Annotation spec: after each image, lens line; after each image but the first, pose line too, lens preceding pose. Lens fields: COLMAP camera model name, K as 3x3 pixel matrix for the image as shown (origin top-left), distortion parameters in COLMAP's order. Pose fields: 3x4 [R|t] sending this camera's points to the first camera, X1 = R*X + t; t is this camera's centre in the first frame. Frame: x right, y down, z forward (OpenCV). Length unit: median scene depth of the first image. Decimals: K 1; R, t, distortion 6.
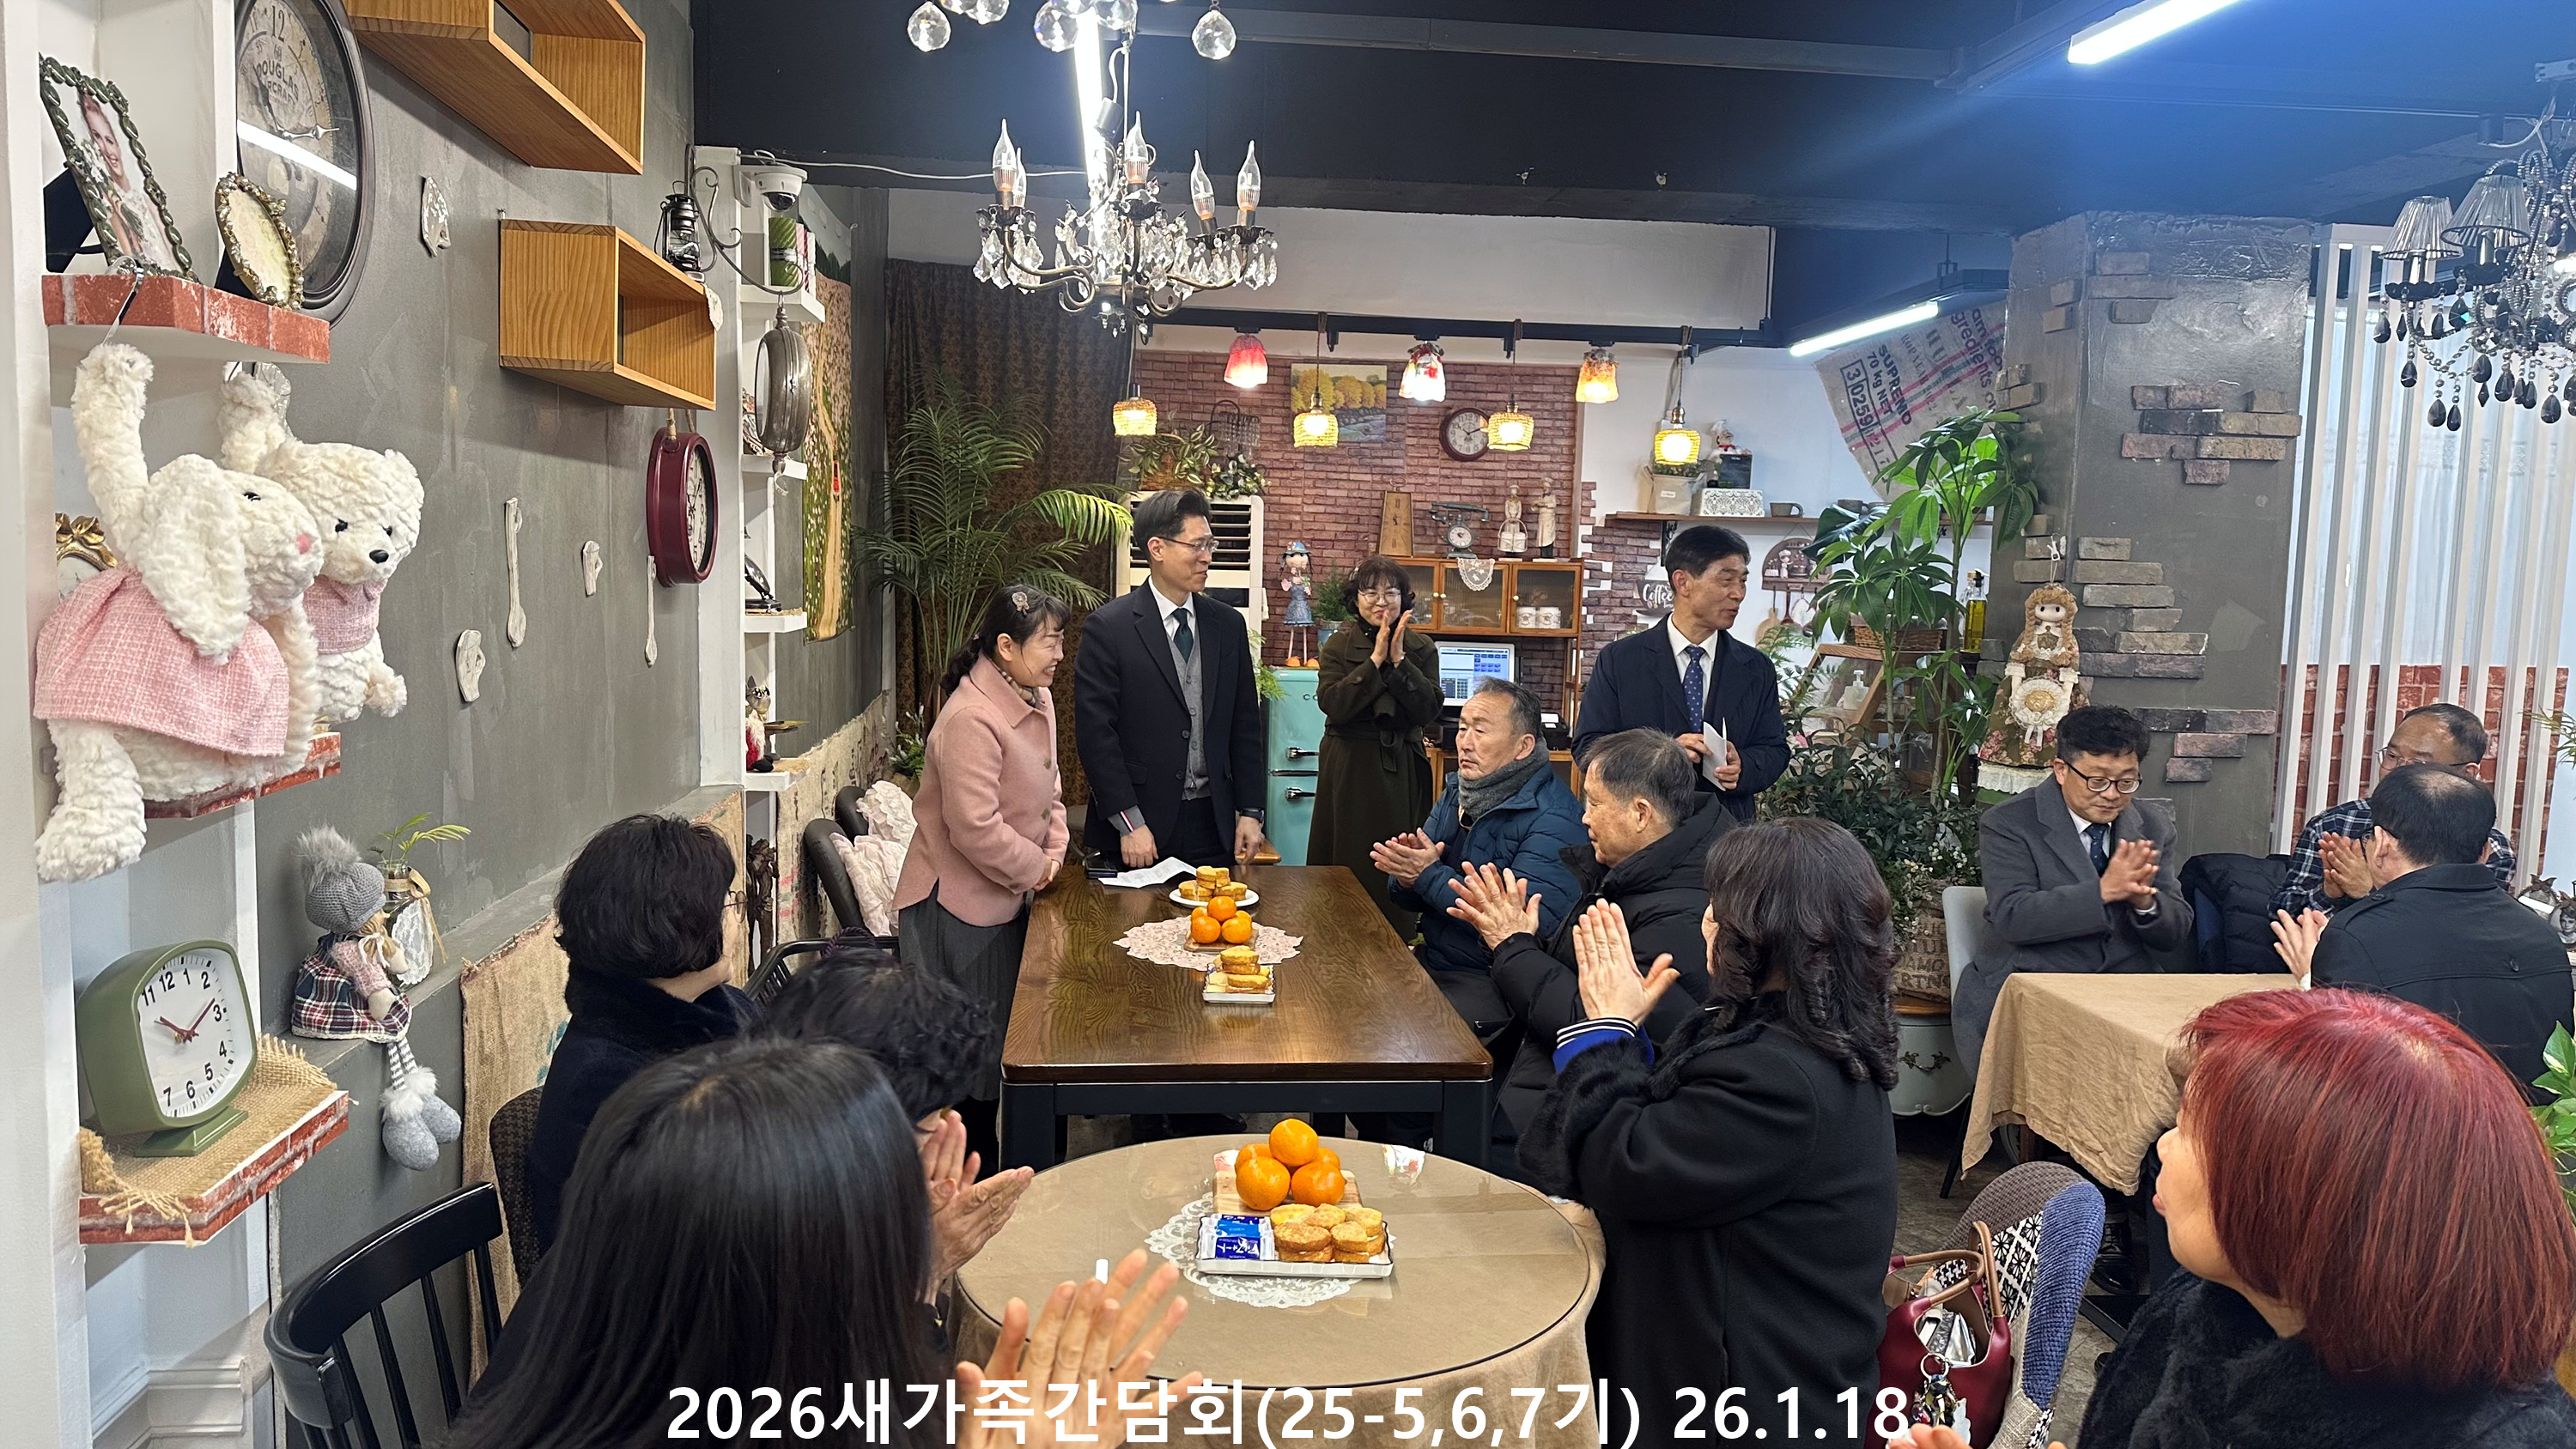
lens RADIAL K [[1795.7, 0, 1275.3], [0, 1795.7, 732.9], [0, 0, 1]] dist [0.096519, -0.120832]
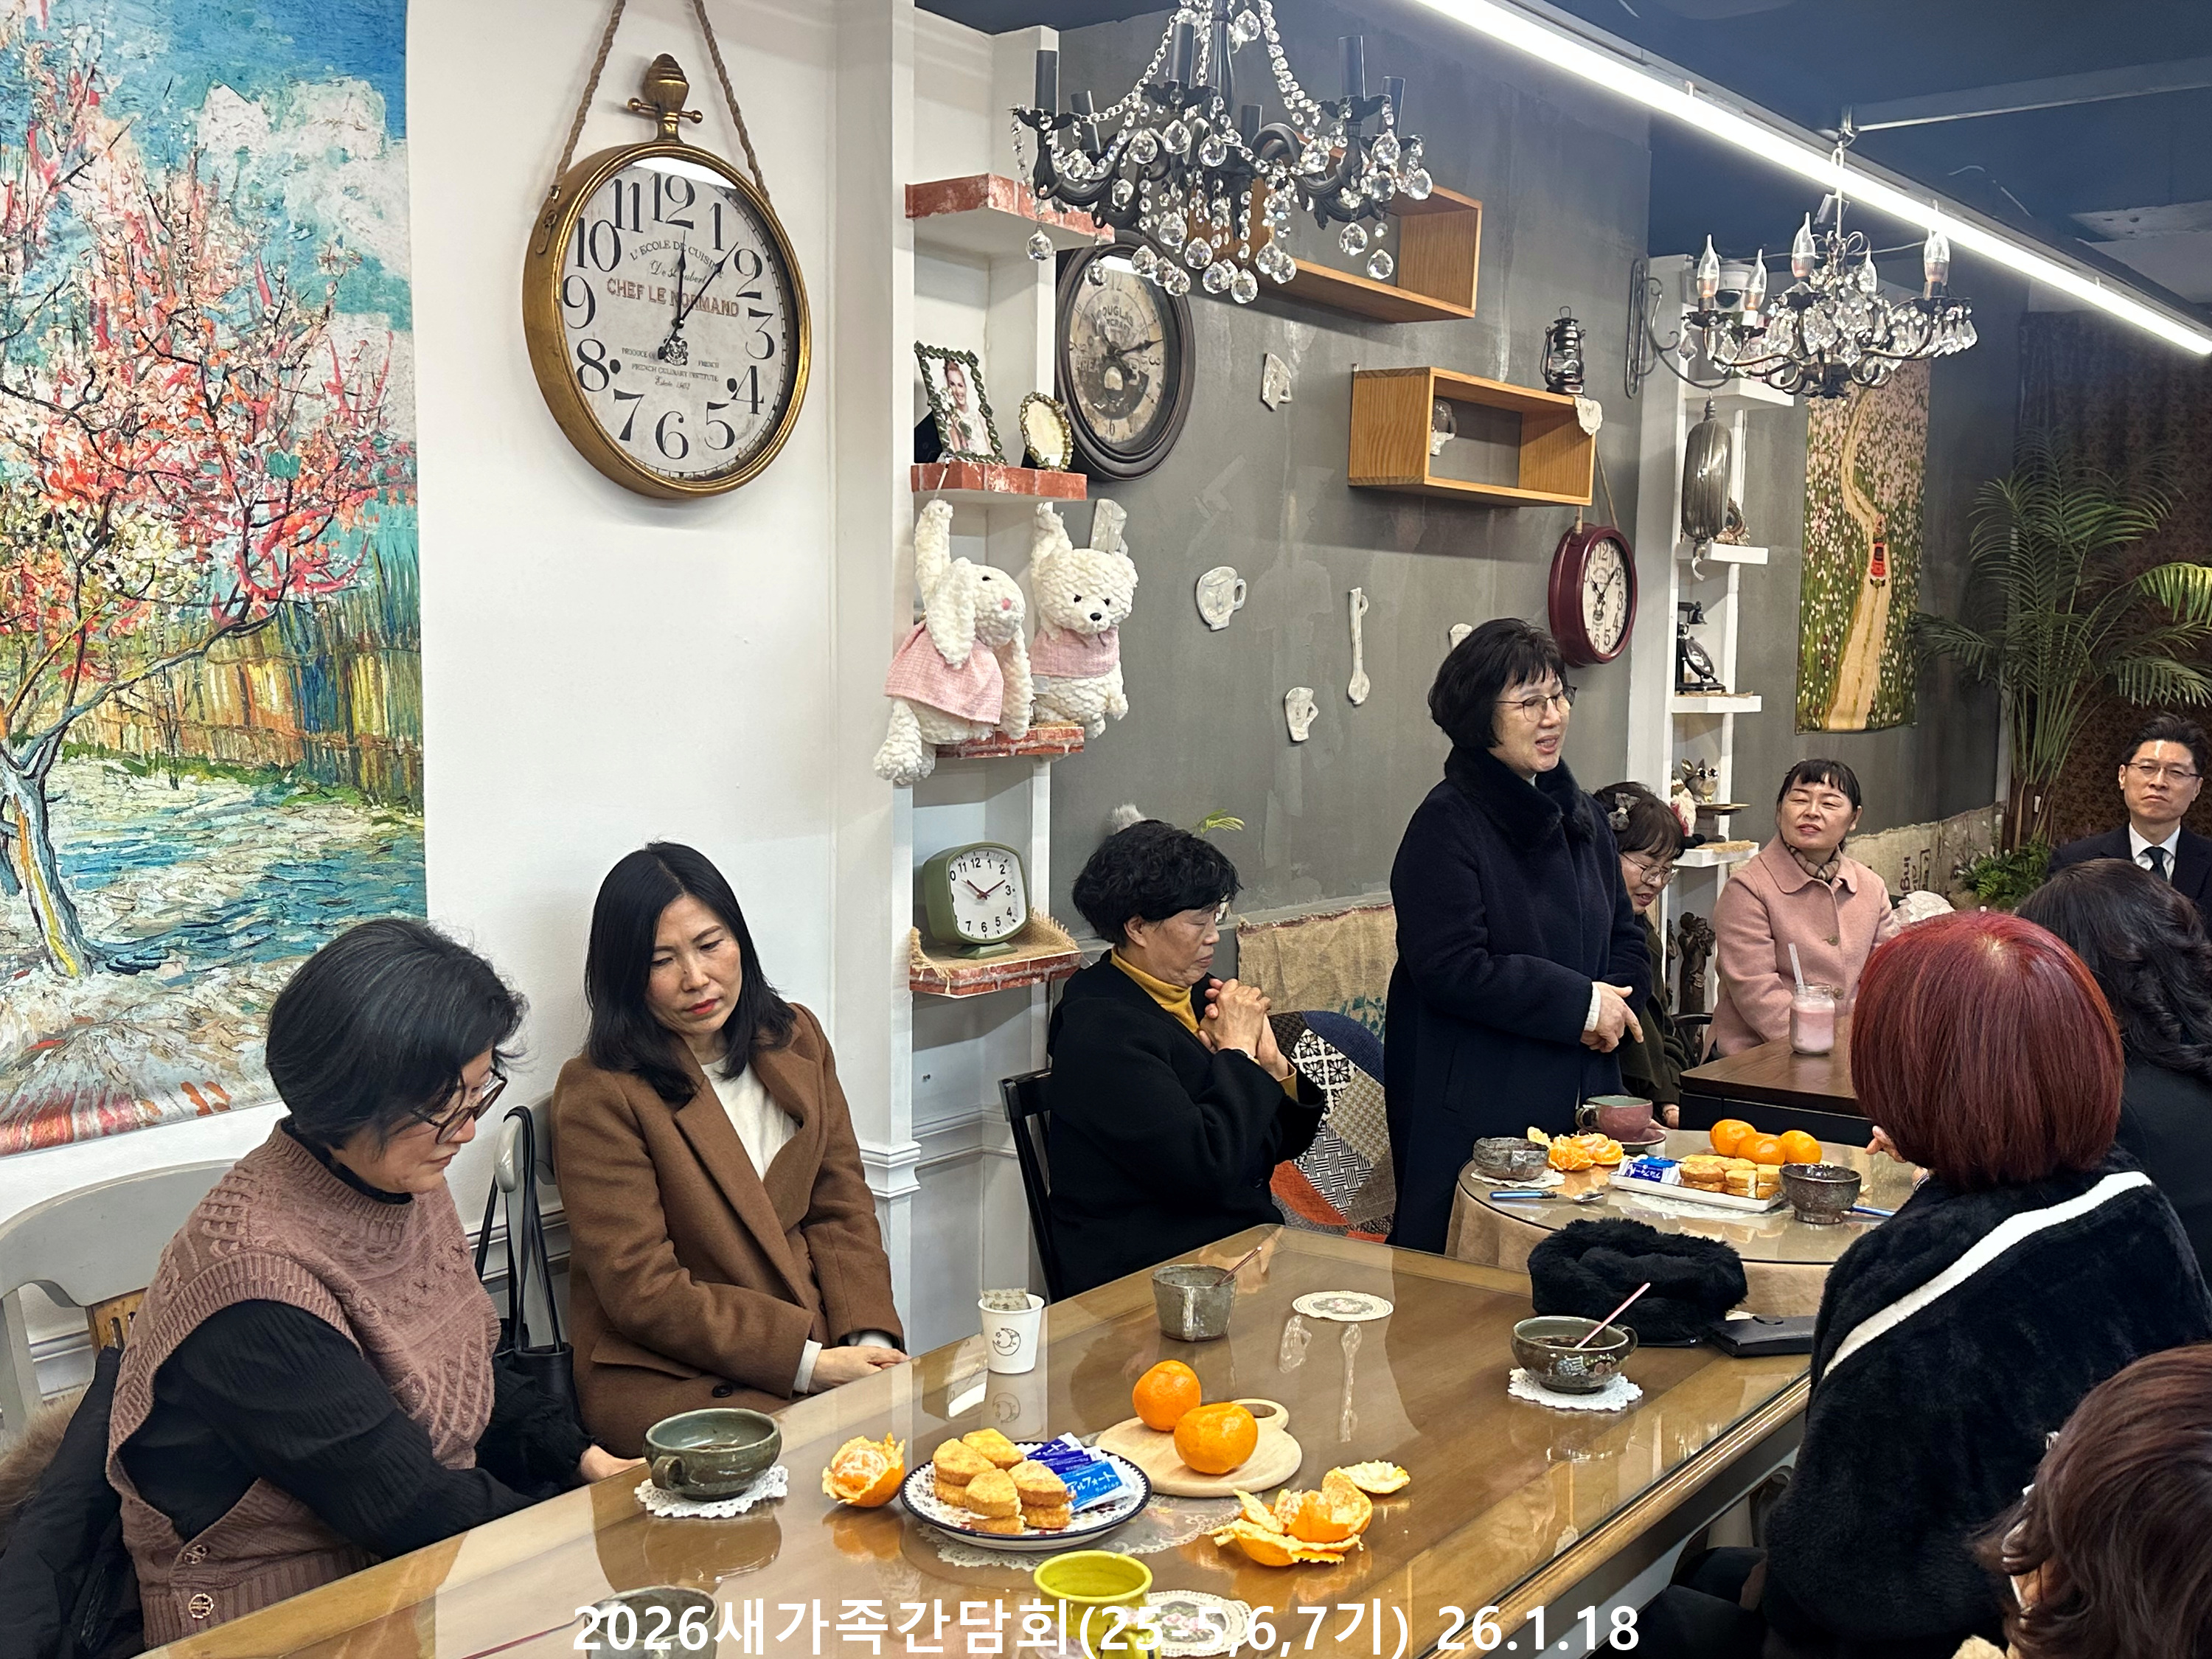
lens RADIAL K [[2245.7, 0, 1062.0], [0, 2245.7, 817.3], [0, 0, 1]] dist [0.088224, 0.000000]
pose [[0.732307, 0.039392, -0.679834, 0.317641], [-0.064218, 0.997871, -0.011355, 0.039580], [0.677940, 0.051973, 0.733278, -0.178911]]
